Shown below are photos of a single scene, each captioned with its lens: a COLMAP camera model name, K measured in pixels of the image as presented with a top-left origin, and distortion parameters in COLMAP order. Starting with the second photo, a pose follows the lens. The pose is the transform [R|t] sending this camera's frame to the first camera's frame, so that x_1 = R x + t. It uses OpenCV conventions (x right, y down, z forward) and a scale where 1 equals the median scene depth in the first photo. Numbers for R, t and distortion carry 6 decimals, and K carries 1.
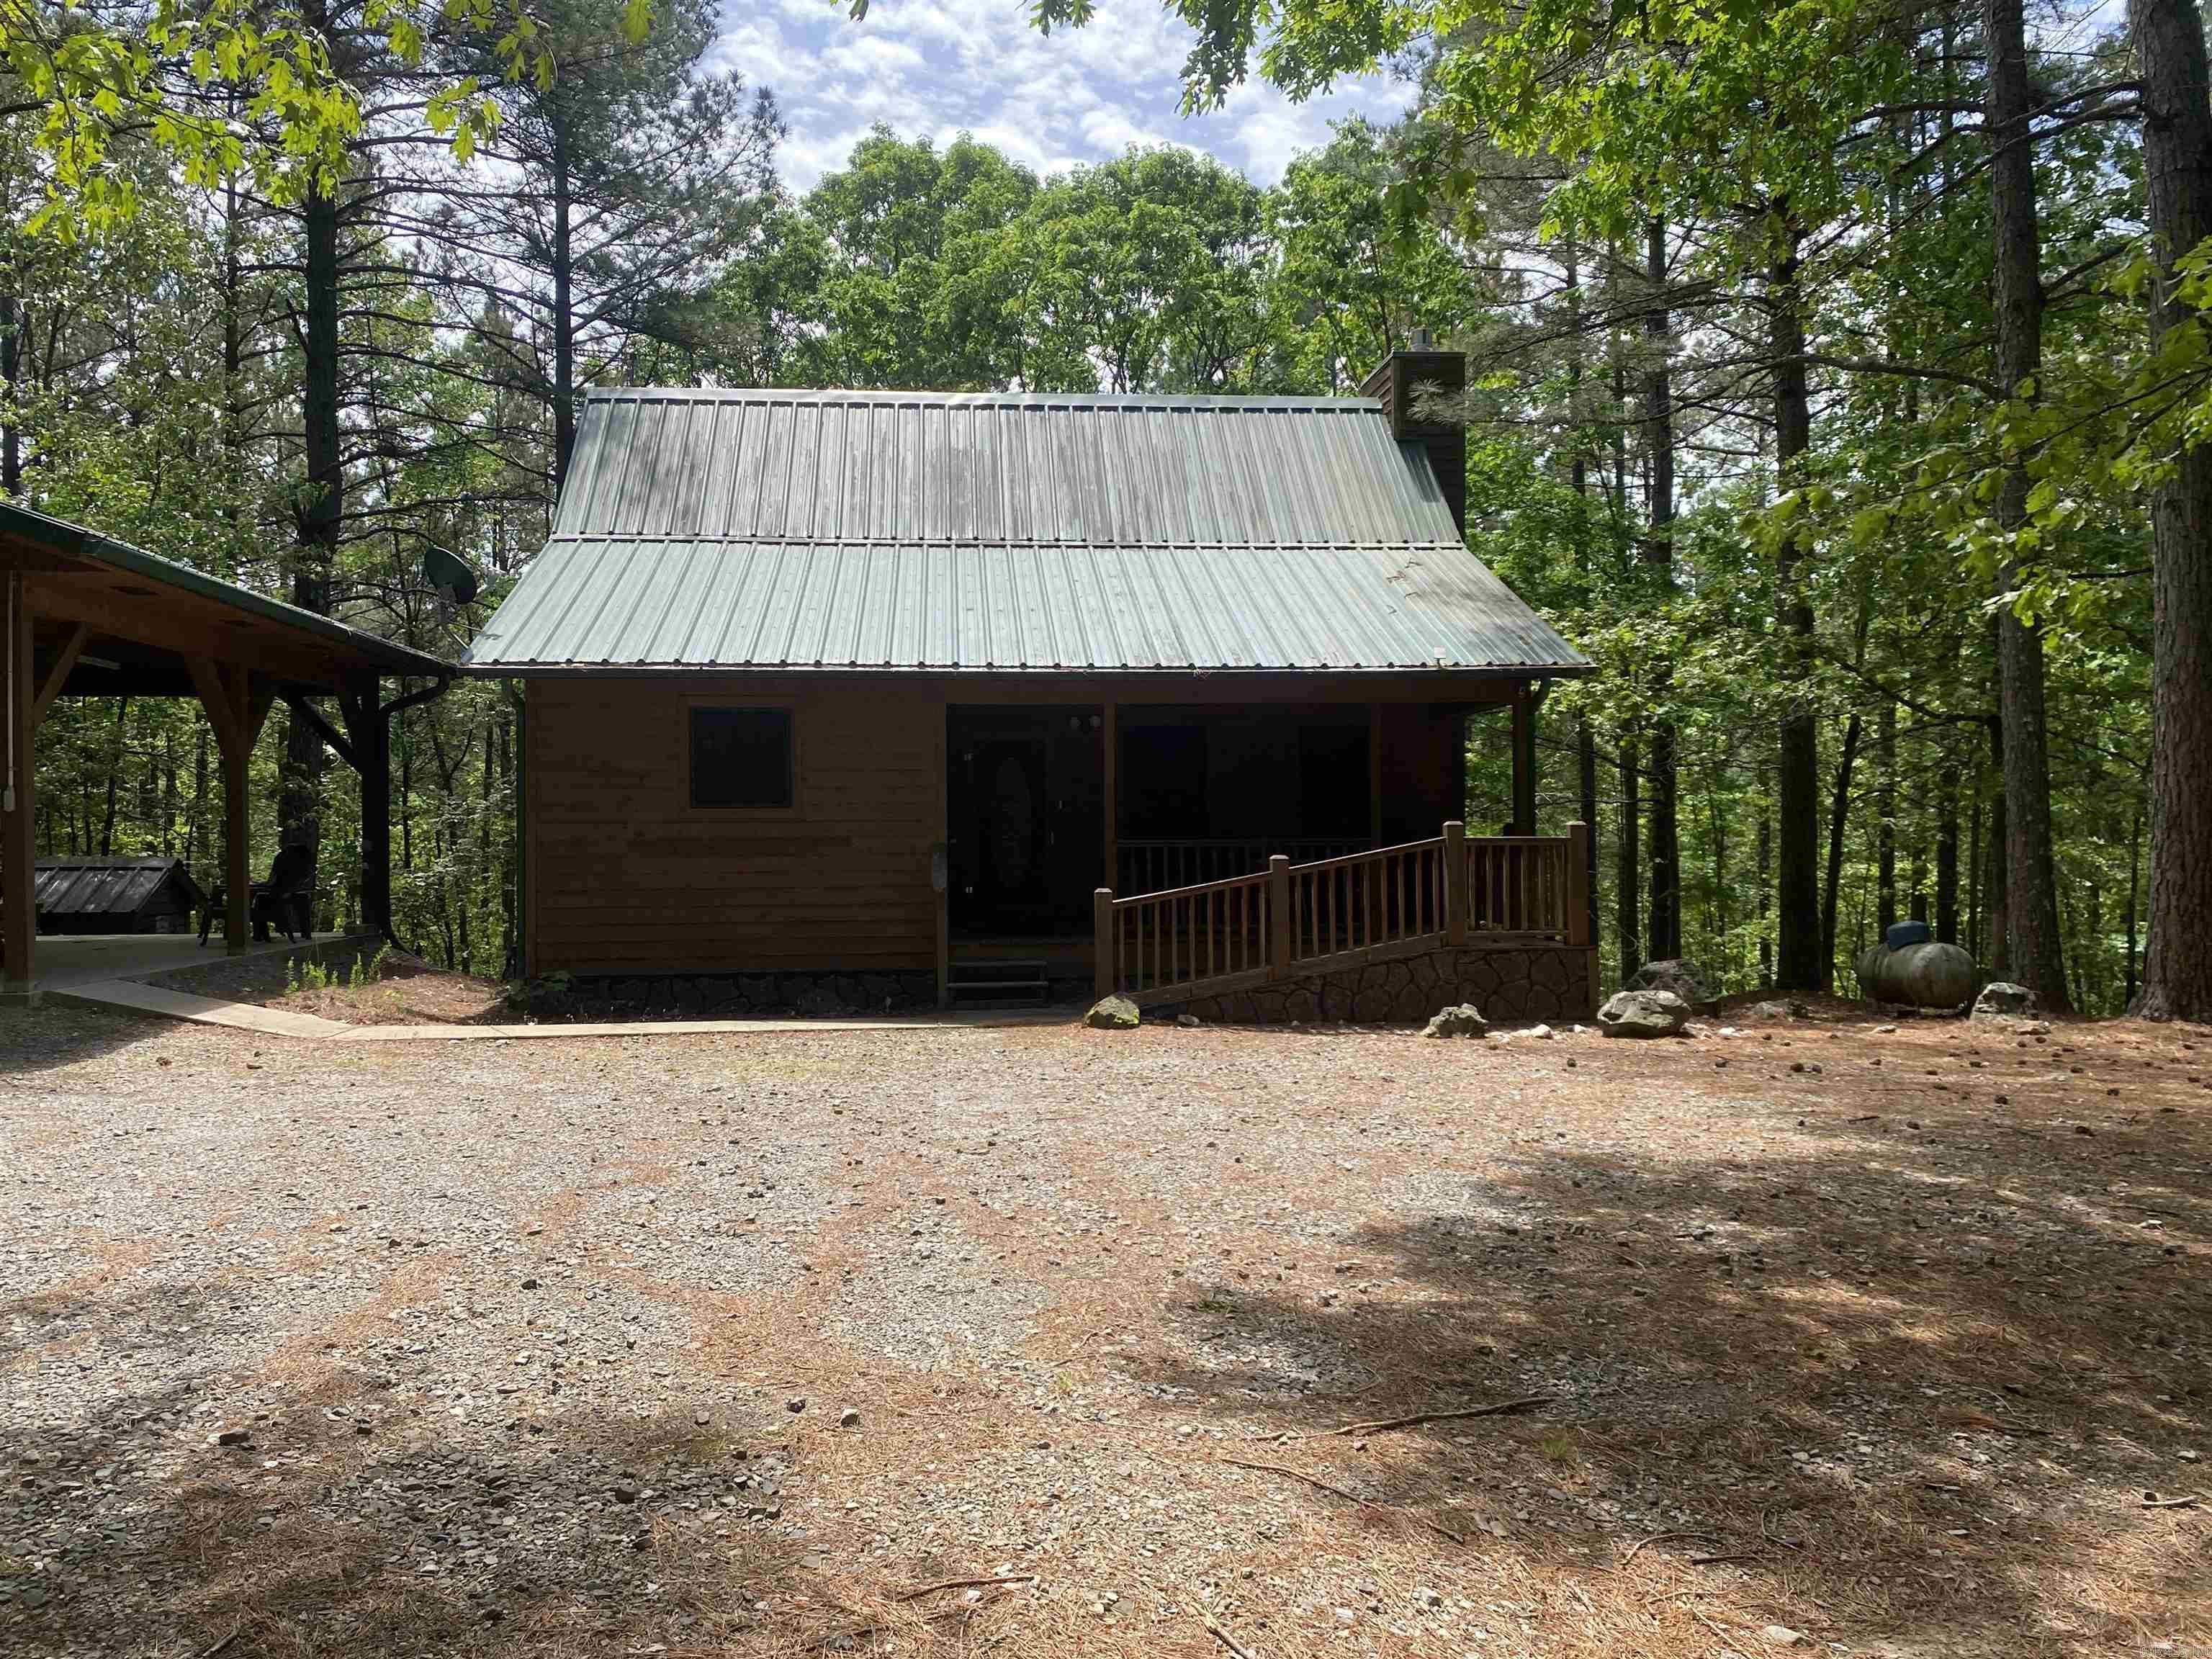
lens RADIAL K [[1854.2, 0, 1106.0], [0, 1854.2, 829.5], [0, 0, 1]] dist [0.074321, -0.010139]
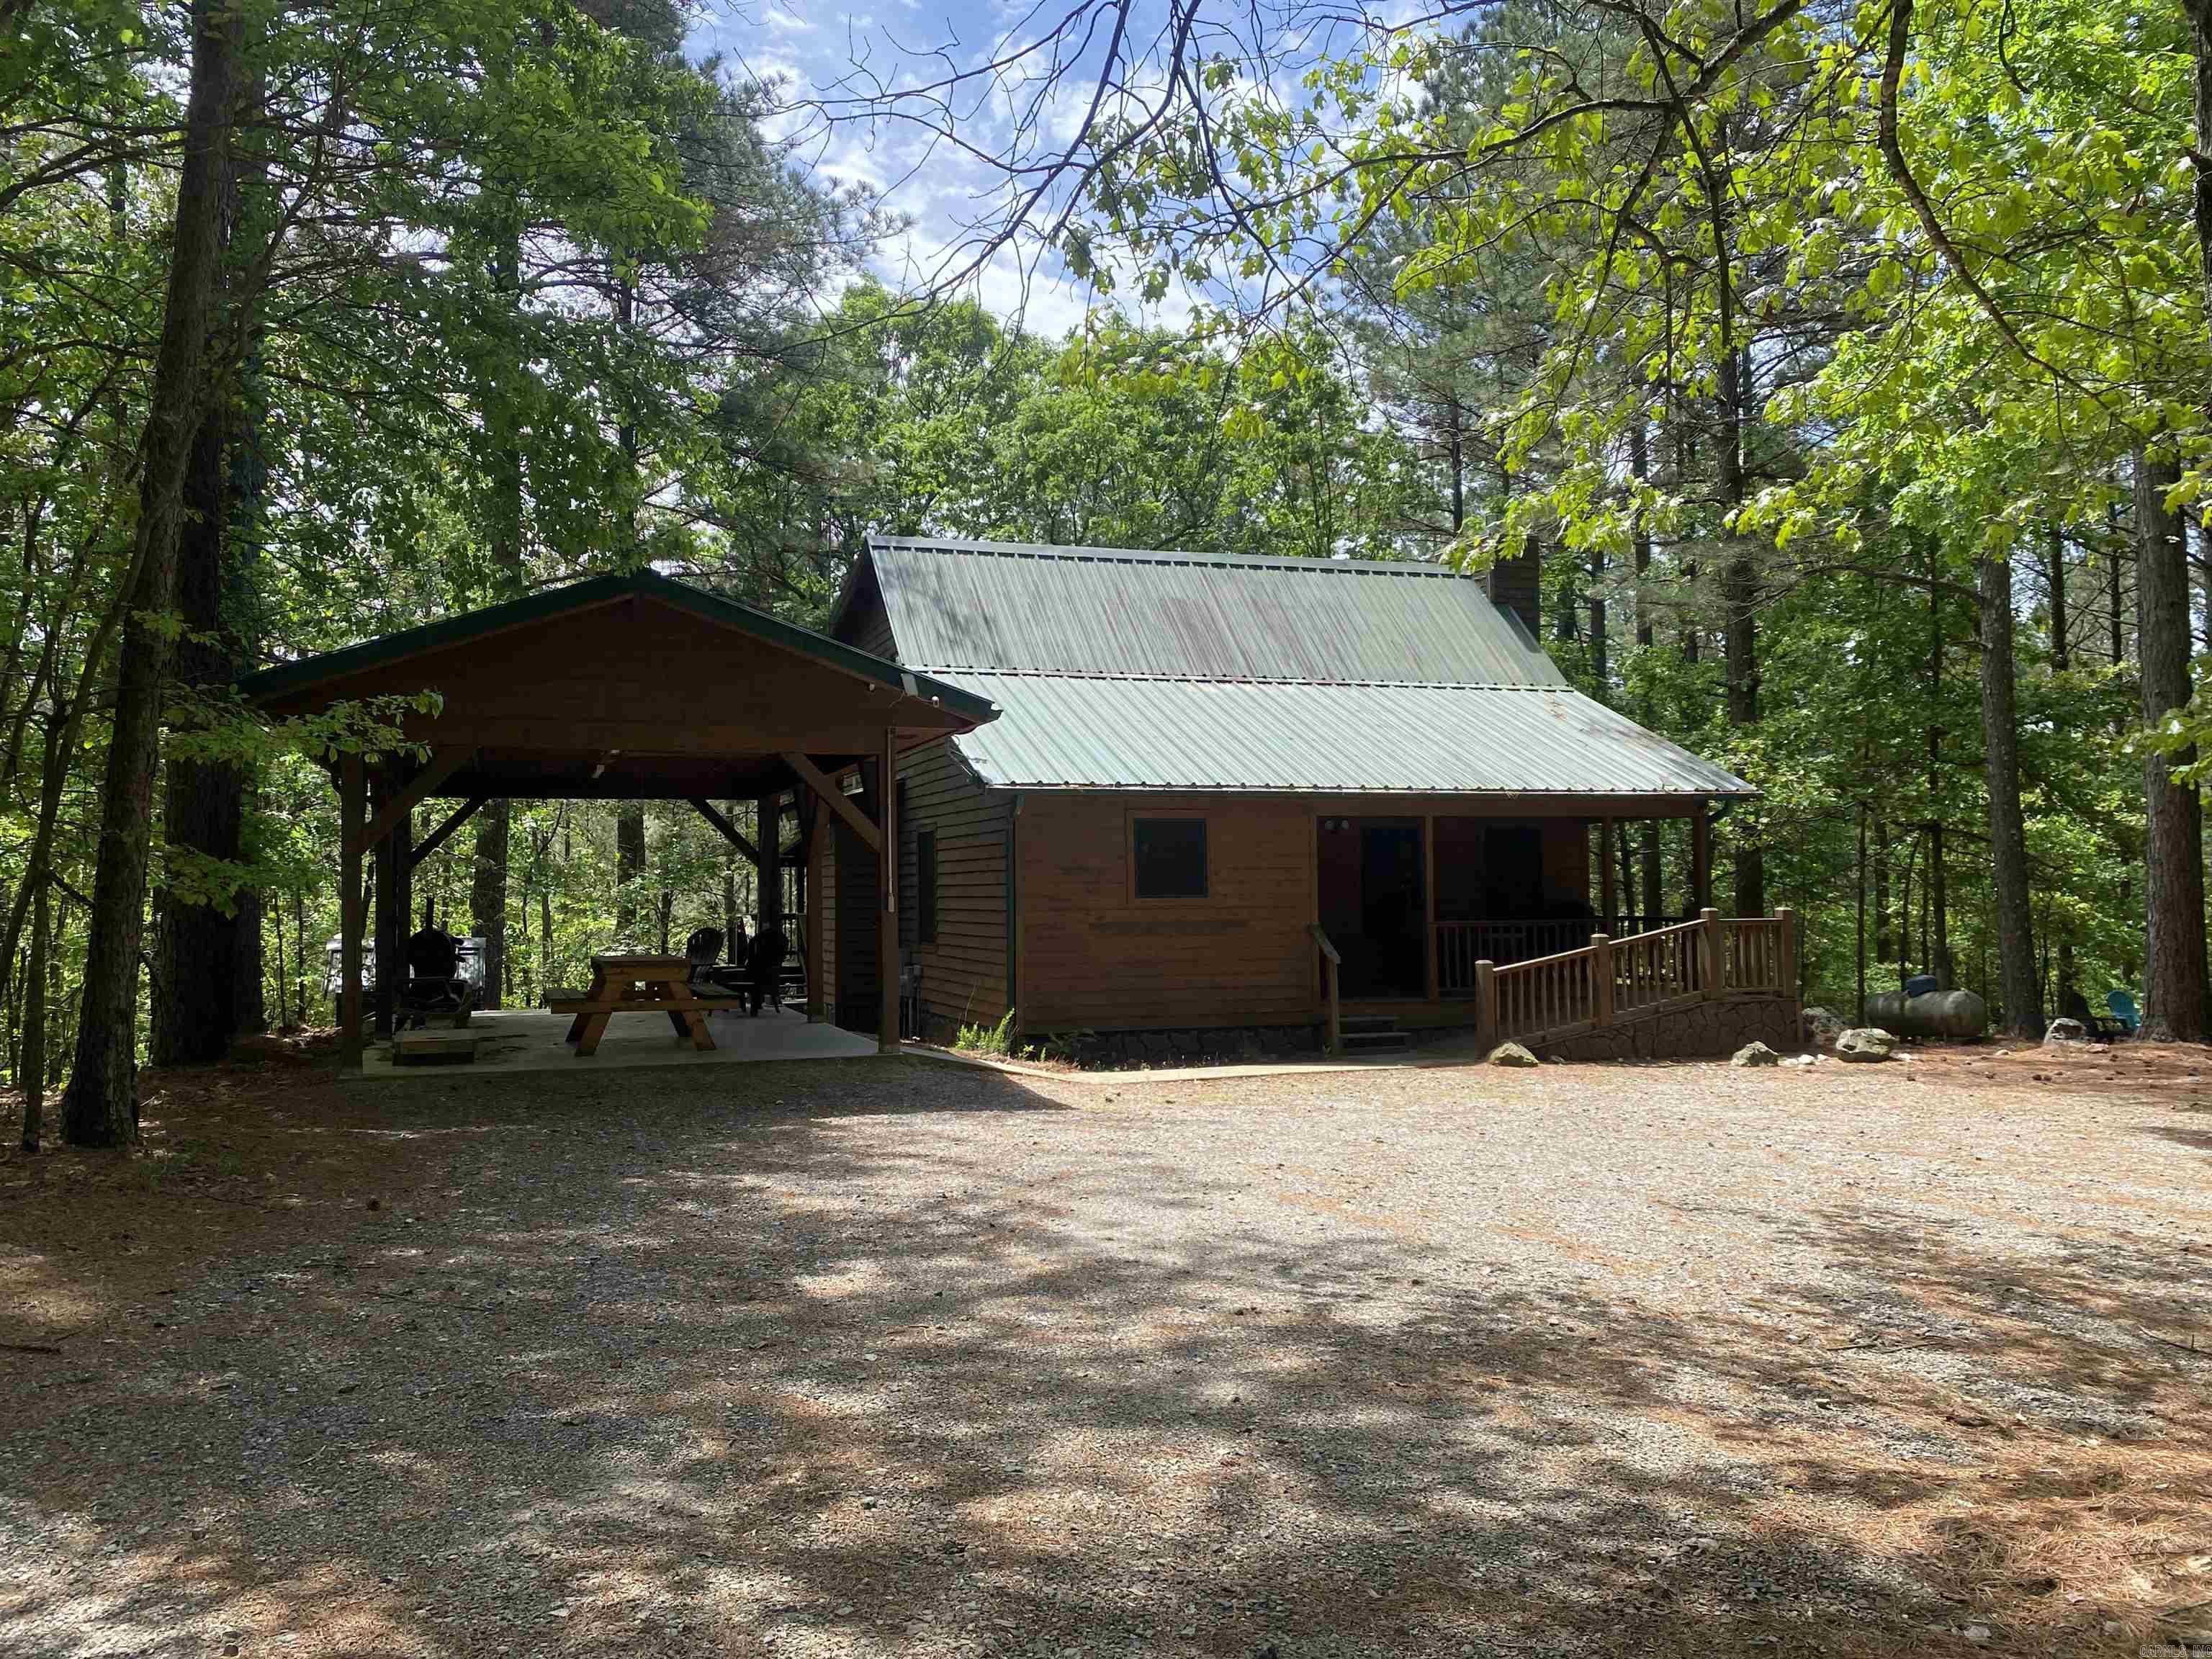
lens RADIAL K [[1786.5, 0, 1106.0], [0, 1786.5, 829.5], [0, 0, 1]] dist [0.063634, 0.000547]
pose [[0.966192, 0.006232, 0.257747, -0.560420], [0.000671, 0.999644, -0.026684, -0.025896], [-0.257821, 0.025955, 0.965844, -0.161980]]
